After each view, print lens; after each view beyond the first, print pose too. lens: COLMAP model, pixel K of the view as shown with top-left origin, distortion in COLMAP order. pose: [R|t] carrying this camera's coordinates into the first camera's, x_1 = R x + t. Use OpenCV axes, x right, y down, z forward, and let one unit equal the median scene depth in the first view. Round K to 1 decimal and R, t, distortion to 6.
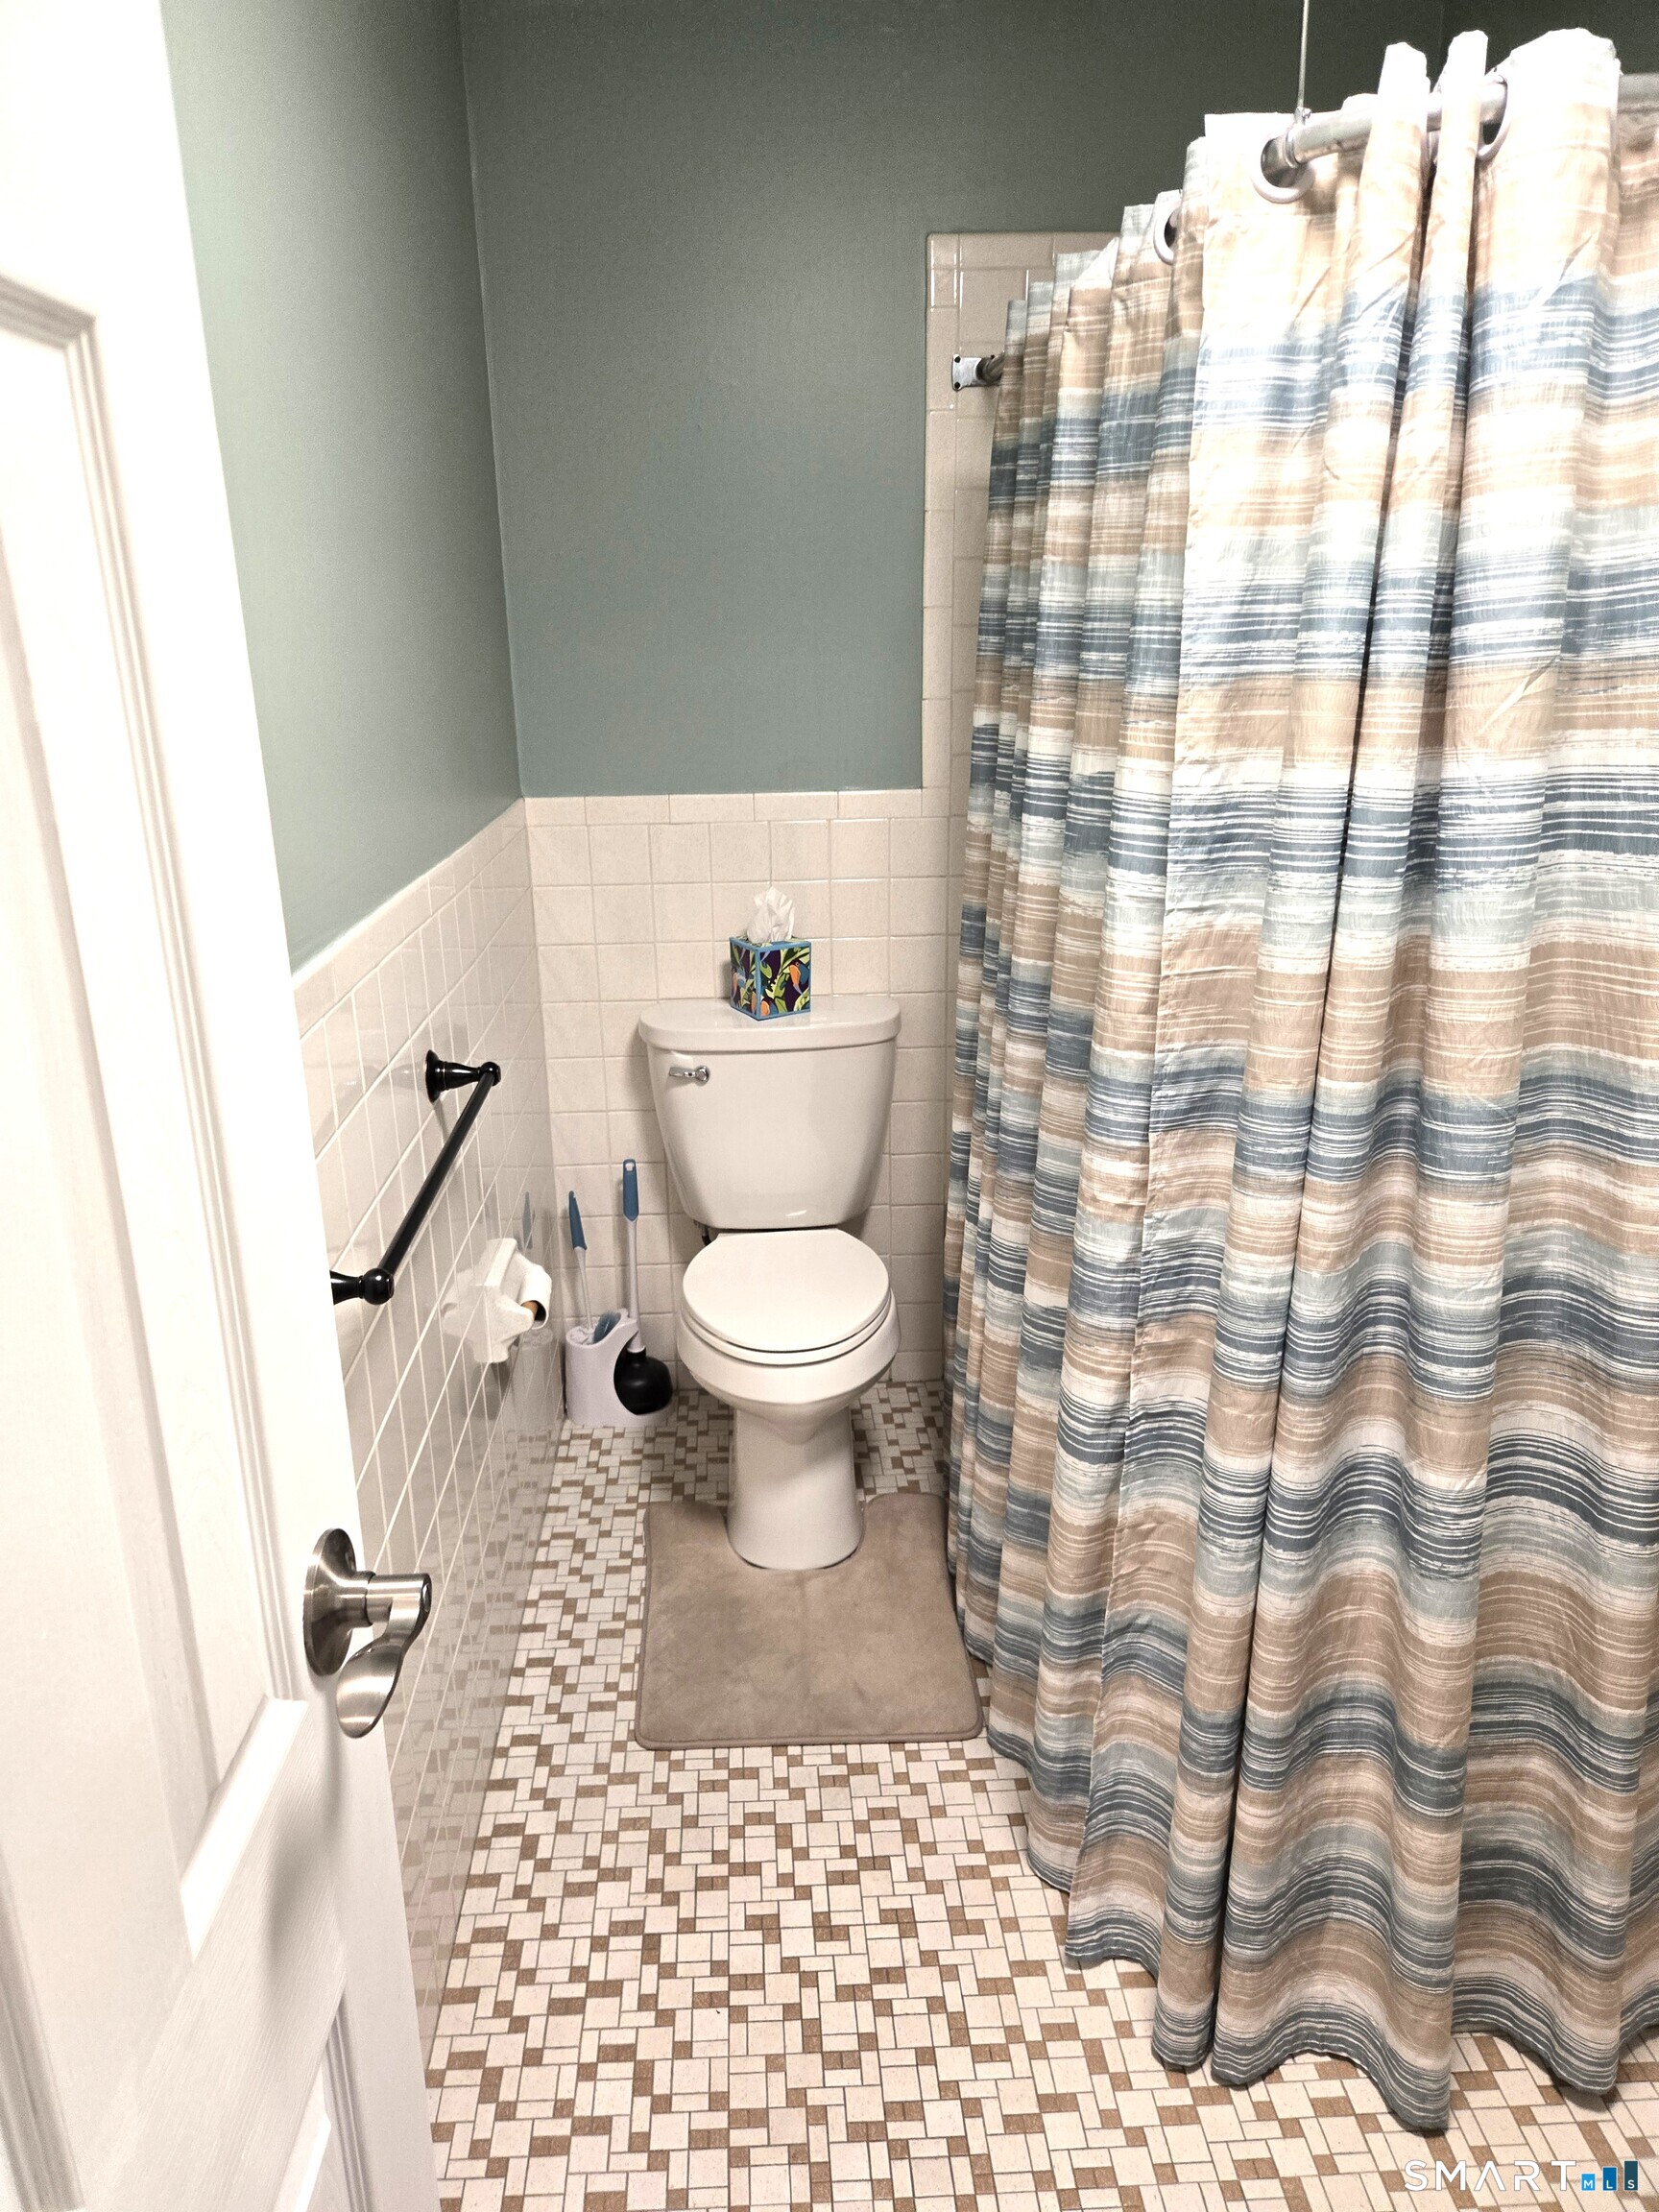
lens RADIAL K [[1490.6, 0, 823.8], [0, 1490.6, 1122.6], [0, 0, 1]] dist [0.069458, -0.061507]
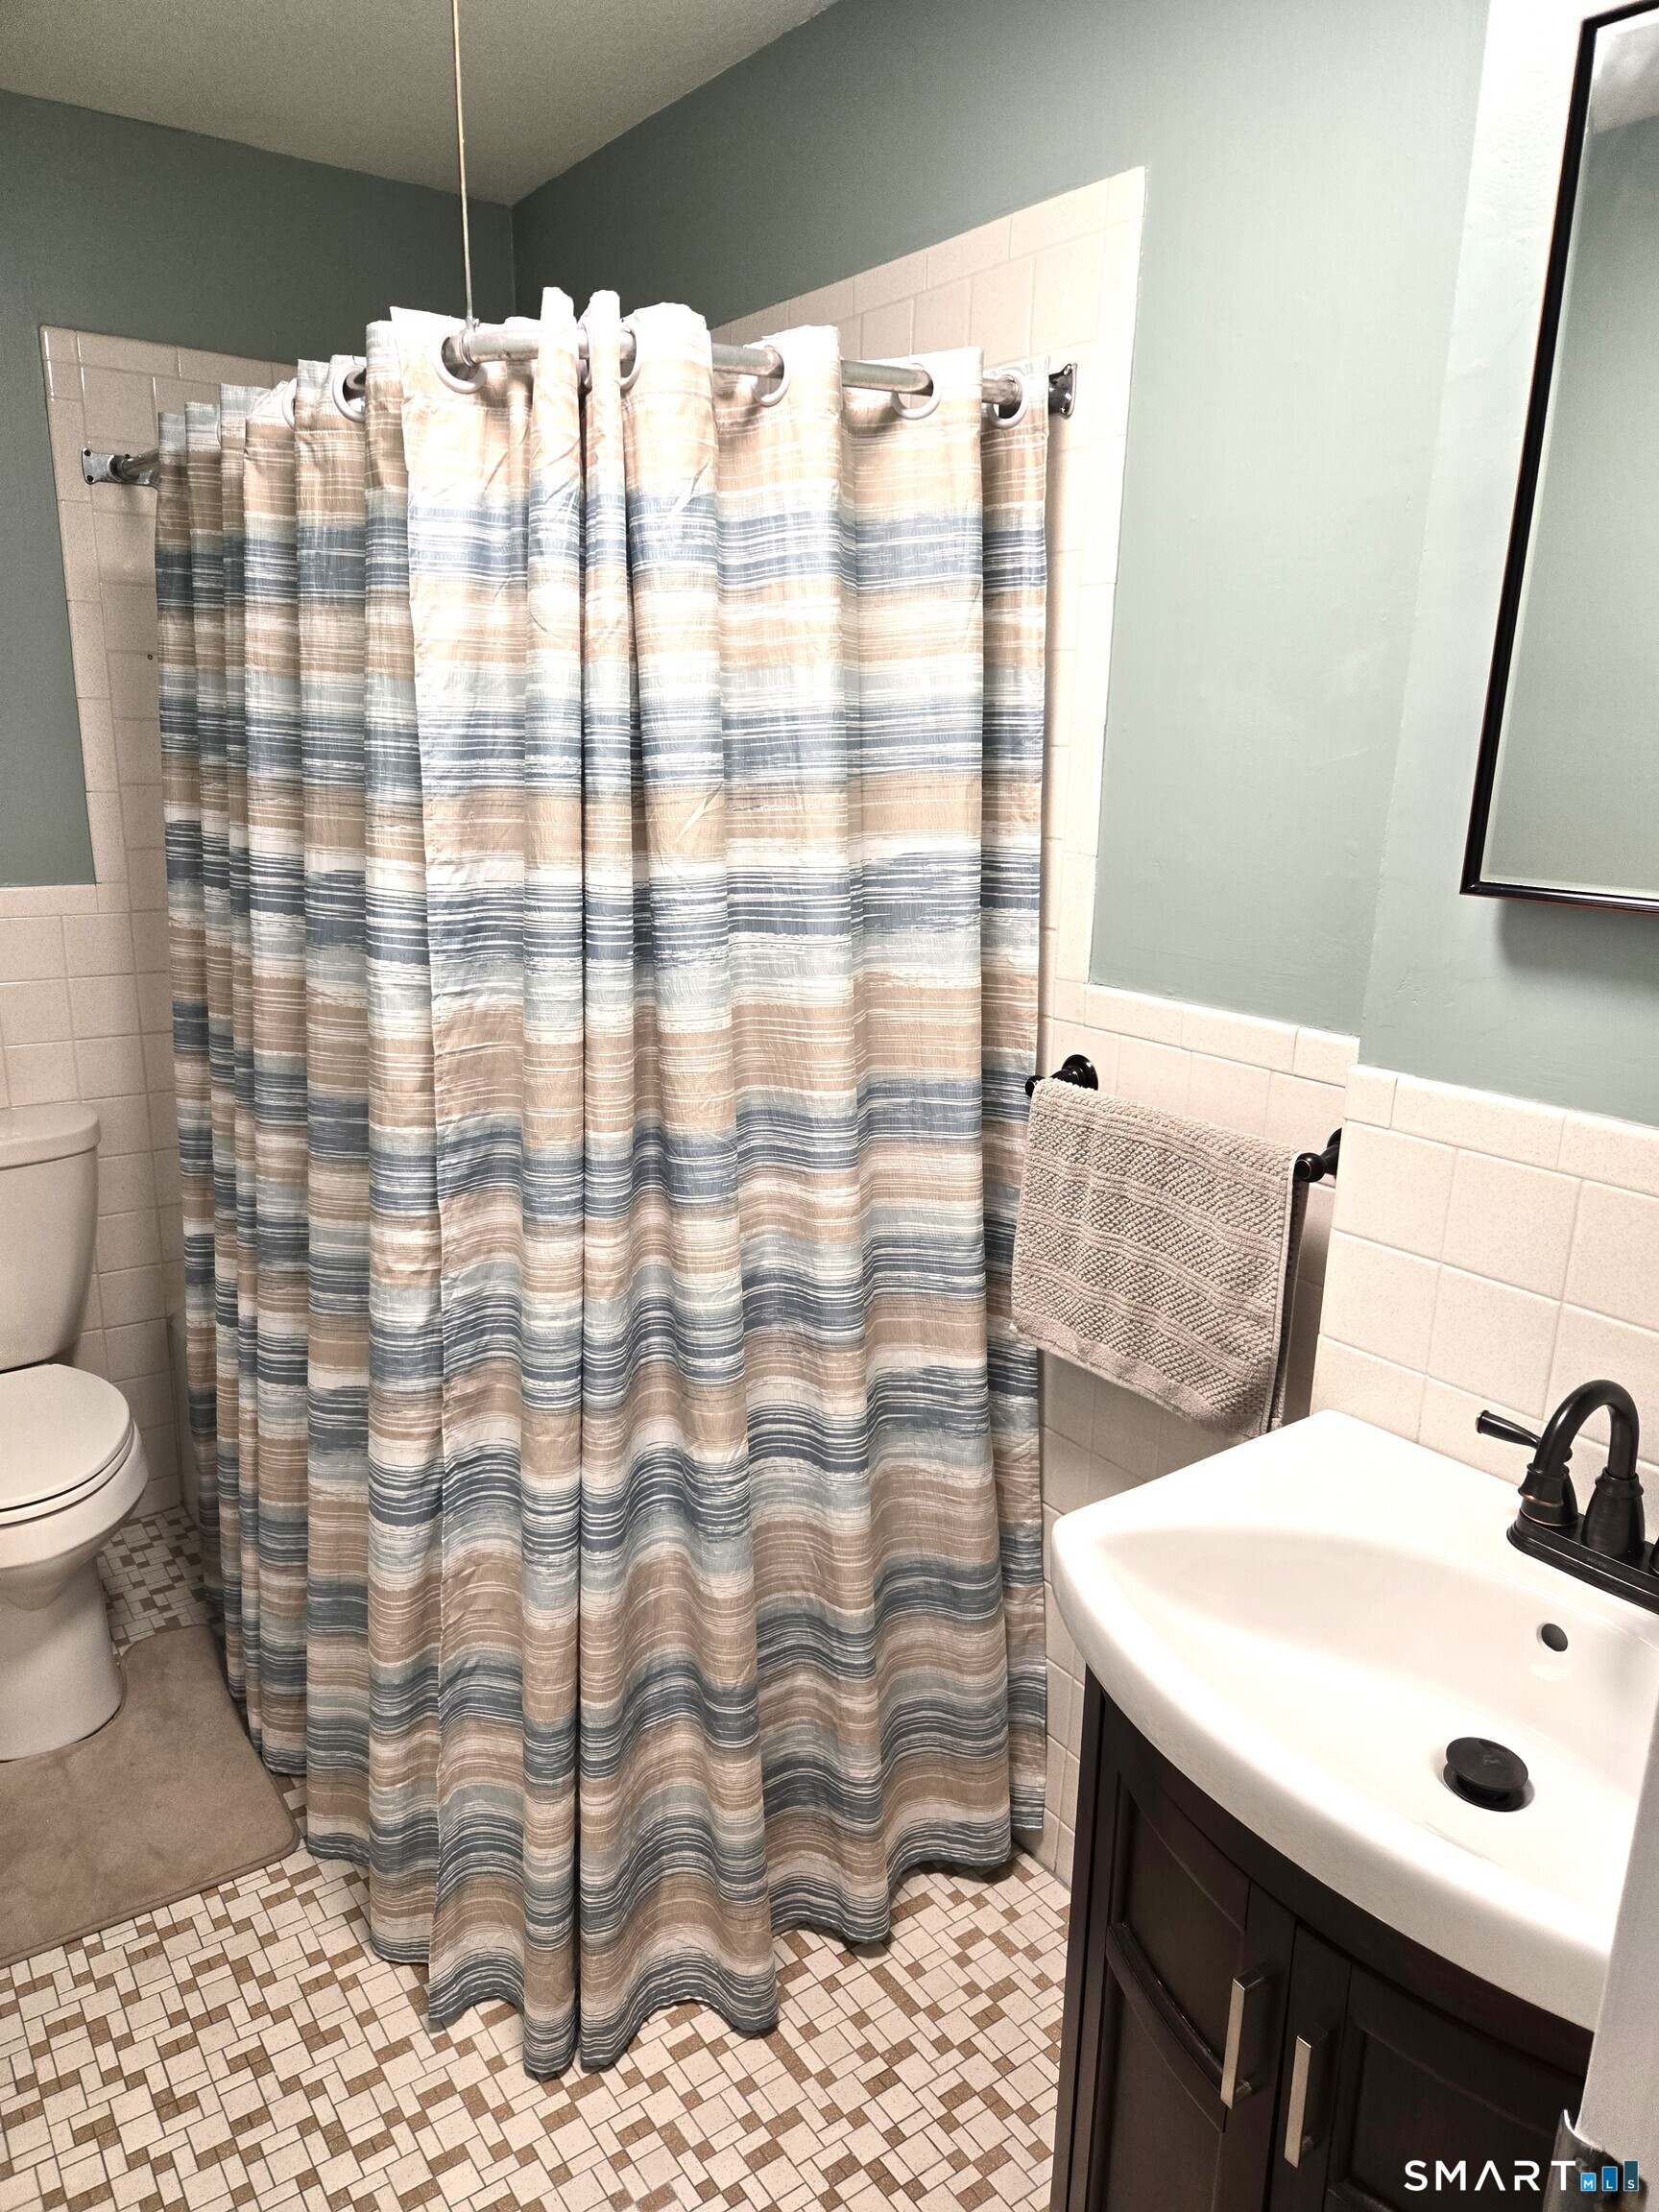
lens RADIAL K [[1485.9, 0, 829.5], [0, 1485.9, 1106.0], [0, 0, 1]] dist [0.081059, -0.069050]
pose [[0.838174, -0.097507, 0.536616, -0.114406], [0.132263, 0.990859, -0.026543, 0.005371], [-0.529123, 0.093222, 0.843409, -0.064735]]
